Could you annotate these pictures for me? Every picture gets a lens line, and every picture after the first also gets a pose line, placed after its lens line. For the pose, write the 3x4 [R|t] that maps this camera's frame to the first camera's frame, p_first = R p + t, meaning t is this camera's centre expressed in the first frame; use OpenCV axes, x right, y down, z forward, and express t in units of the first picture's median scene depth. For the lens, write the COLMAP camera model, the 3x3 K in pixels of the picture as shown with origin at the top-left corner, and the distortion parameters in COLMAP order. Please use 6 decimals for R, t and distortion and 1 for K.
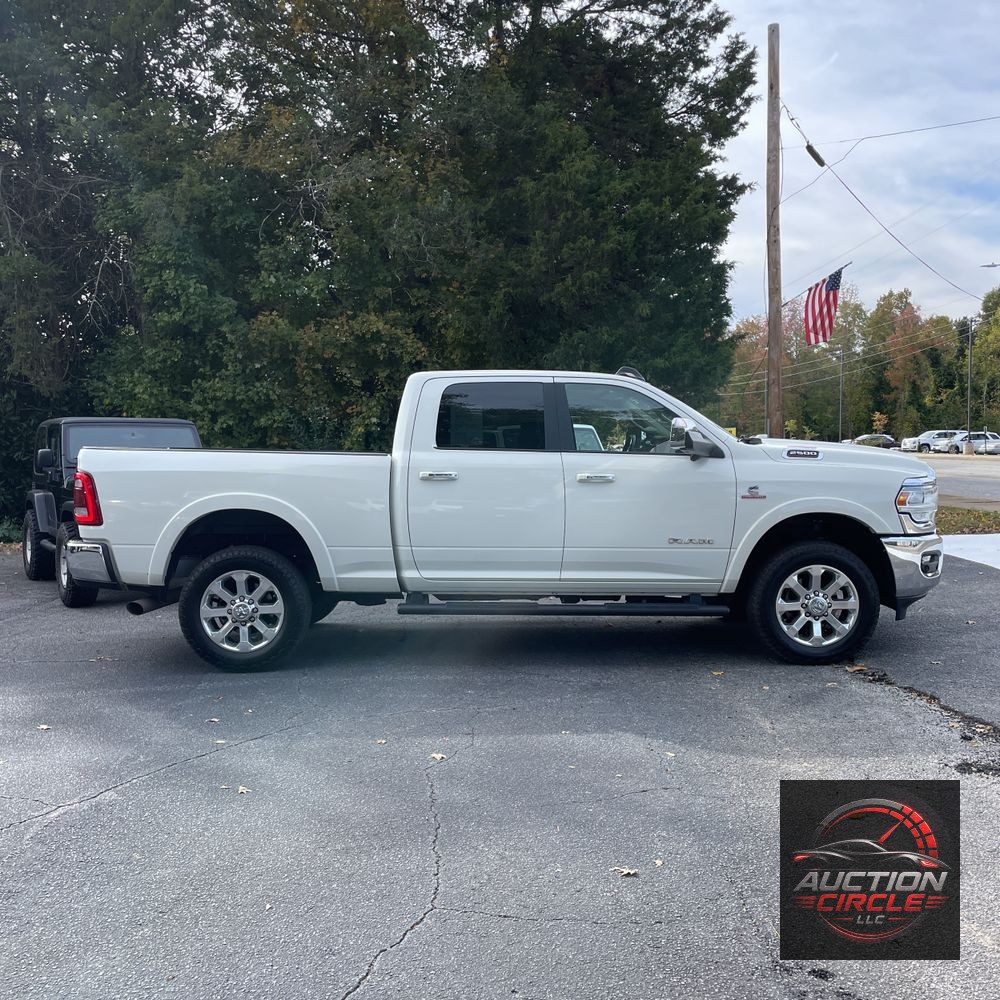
lens RADIAL K [[1010.2, 0, 484.1], [0, 1010.2, 497.9], [0, 0, 1]] dist [0.081157, -0.108602]
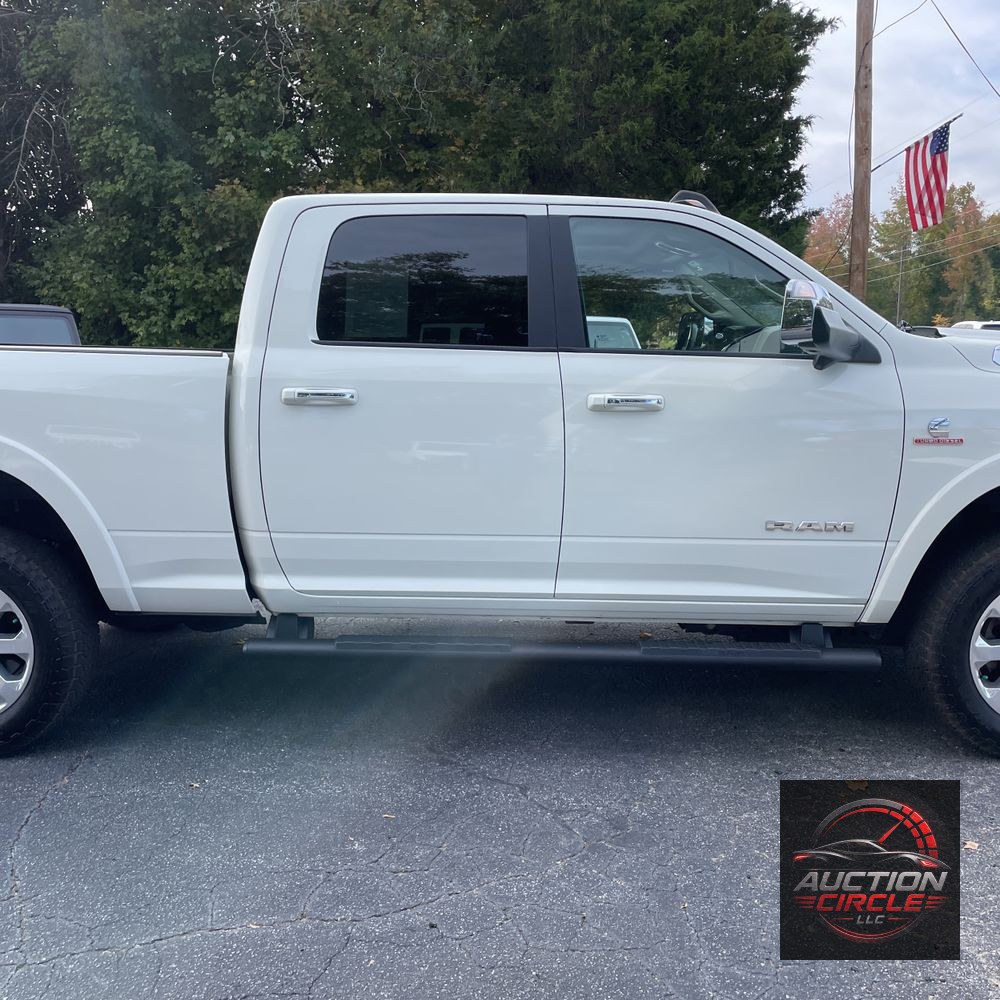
lens RADIAL K [[1010.2, 0, 484.1], [0, 1010.2, 497.9], [0, 0, 1]] dist [0.081157, -0.108602]
pose [[0.999377, 0.008829, -0.034160, 0.021922], [-0.005637, 0.995703, 0.092434, -0.007195], [0.034829, -0.092184, 0.995133, 0.186245]]
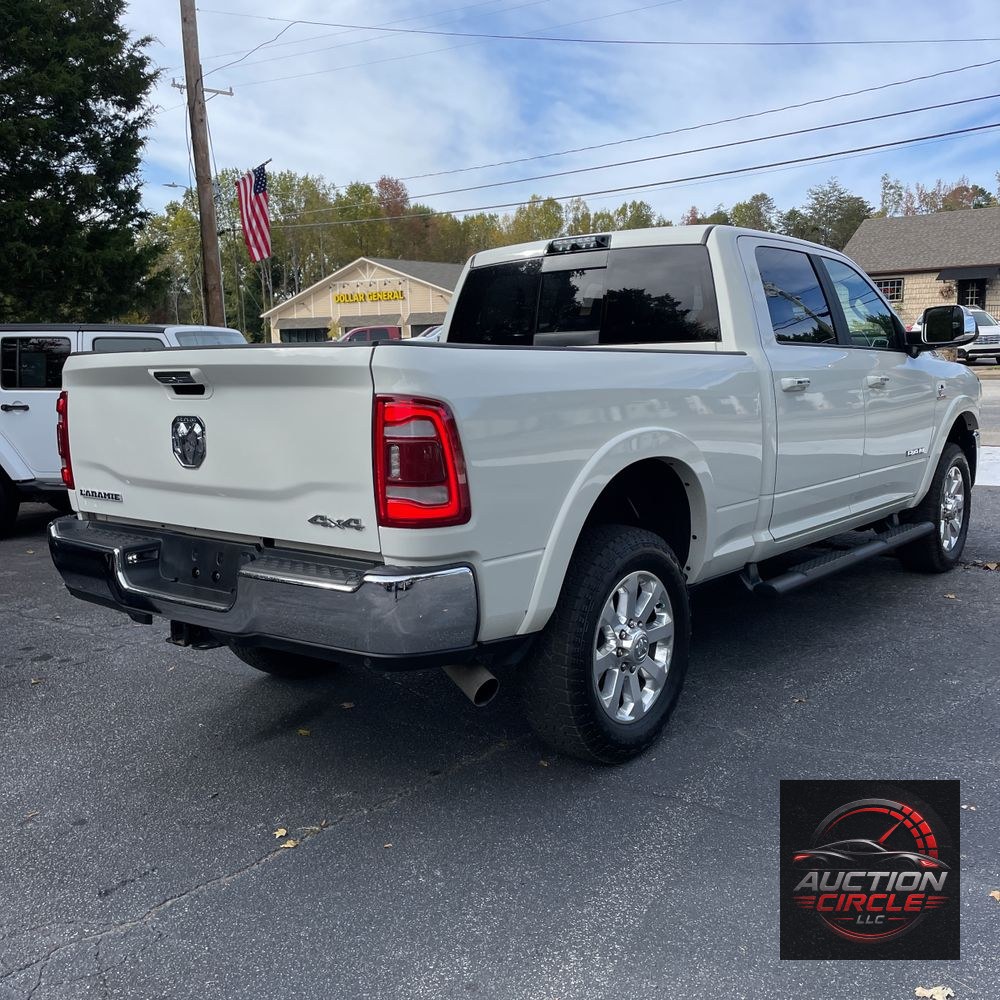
lens RADIAL K [[1010.2, 0, 484.1], [0, 1010.2, 497.9], [0, 0, 1]] dist [0.081157, -0.108602]
pose [[0.639401, -0.111498, 0.760746, -0.273683], [0.054316, 0.993508, 0.099960, -0.009770], [-0.766952, -0.022594, 0.641306, 0.279223]]
